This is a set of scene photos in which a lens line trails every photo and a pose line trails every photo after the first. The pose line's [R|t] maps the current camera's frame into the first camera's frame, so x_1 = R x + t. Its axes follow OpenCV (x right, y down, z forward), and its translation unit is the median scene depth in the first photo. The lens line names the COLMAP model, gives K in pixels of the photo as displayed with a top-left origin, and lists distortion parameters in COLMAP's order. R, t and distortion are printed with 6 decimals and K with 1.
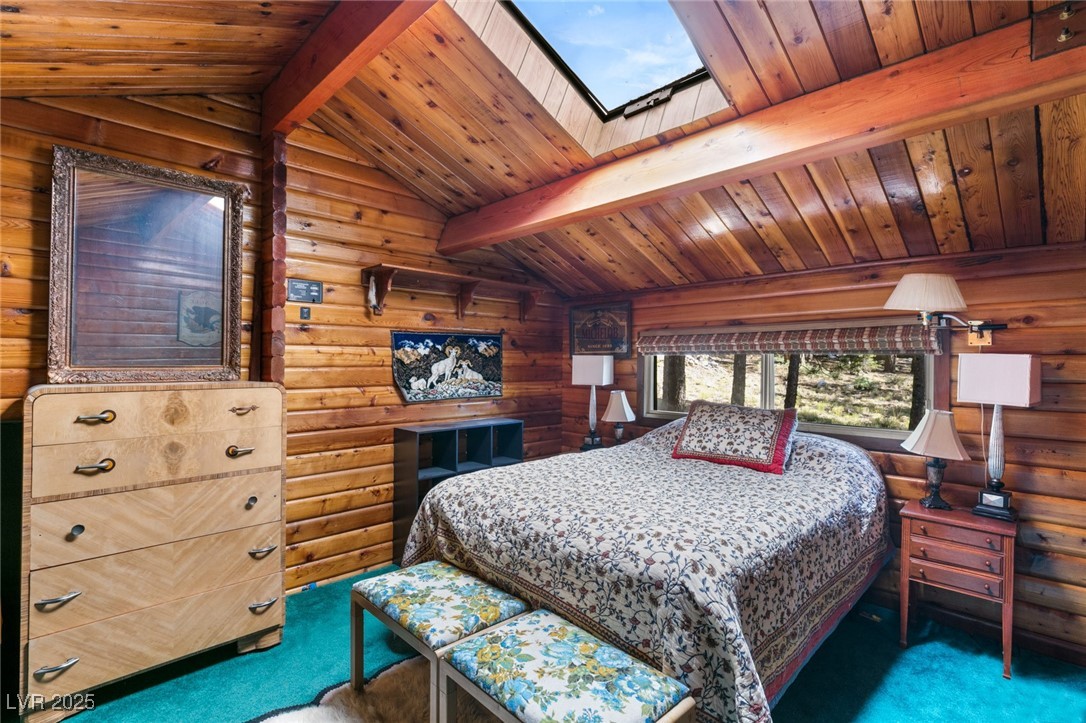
lens RADIAL K [[519.6, 0, 543.0], [0, 519.6, 361.5], [0, 0, 1]] dist [0.001295, 0.000056]
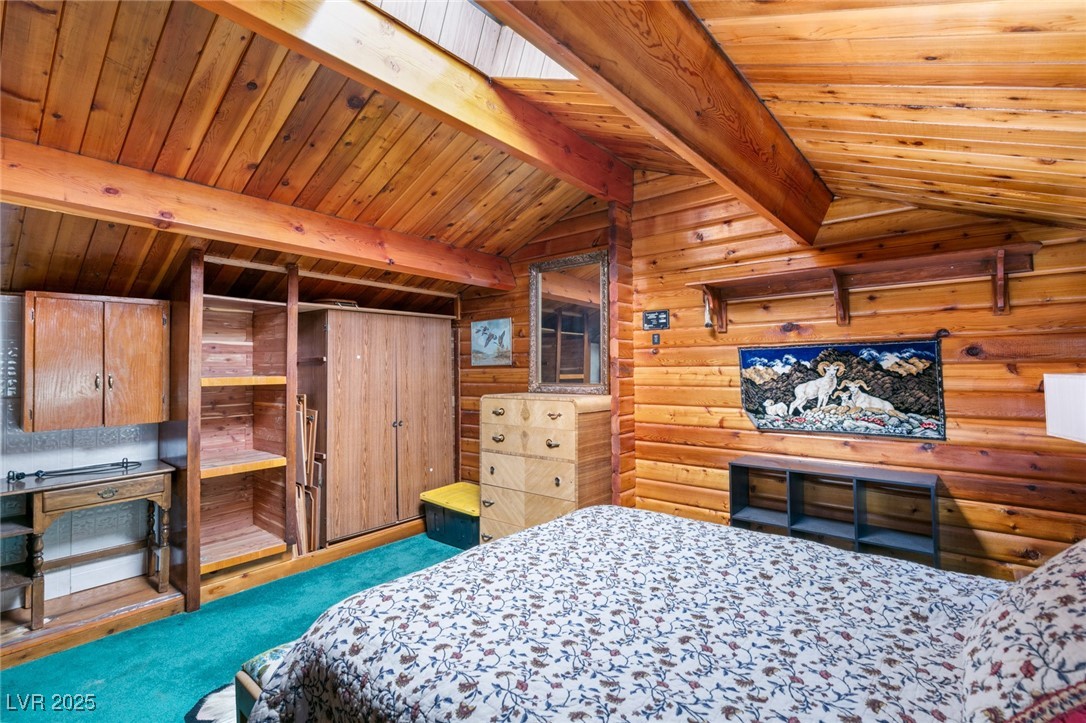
lens RADIAL K [[491.8, 0, 543.0], [0, 491.8, 361.5], [0, 0, 1]] dist [0.001656, -0.000148]
pose [[0.099831, -0.023078, -0.994737, 0.501160], [0.006856, 0.999723, -0.022506, -0.017084], [0.994981, -0.004573, 0.099962, 0.535653]]
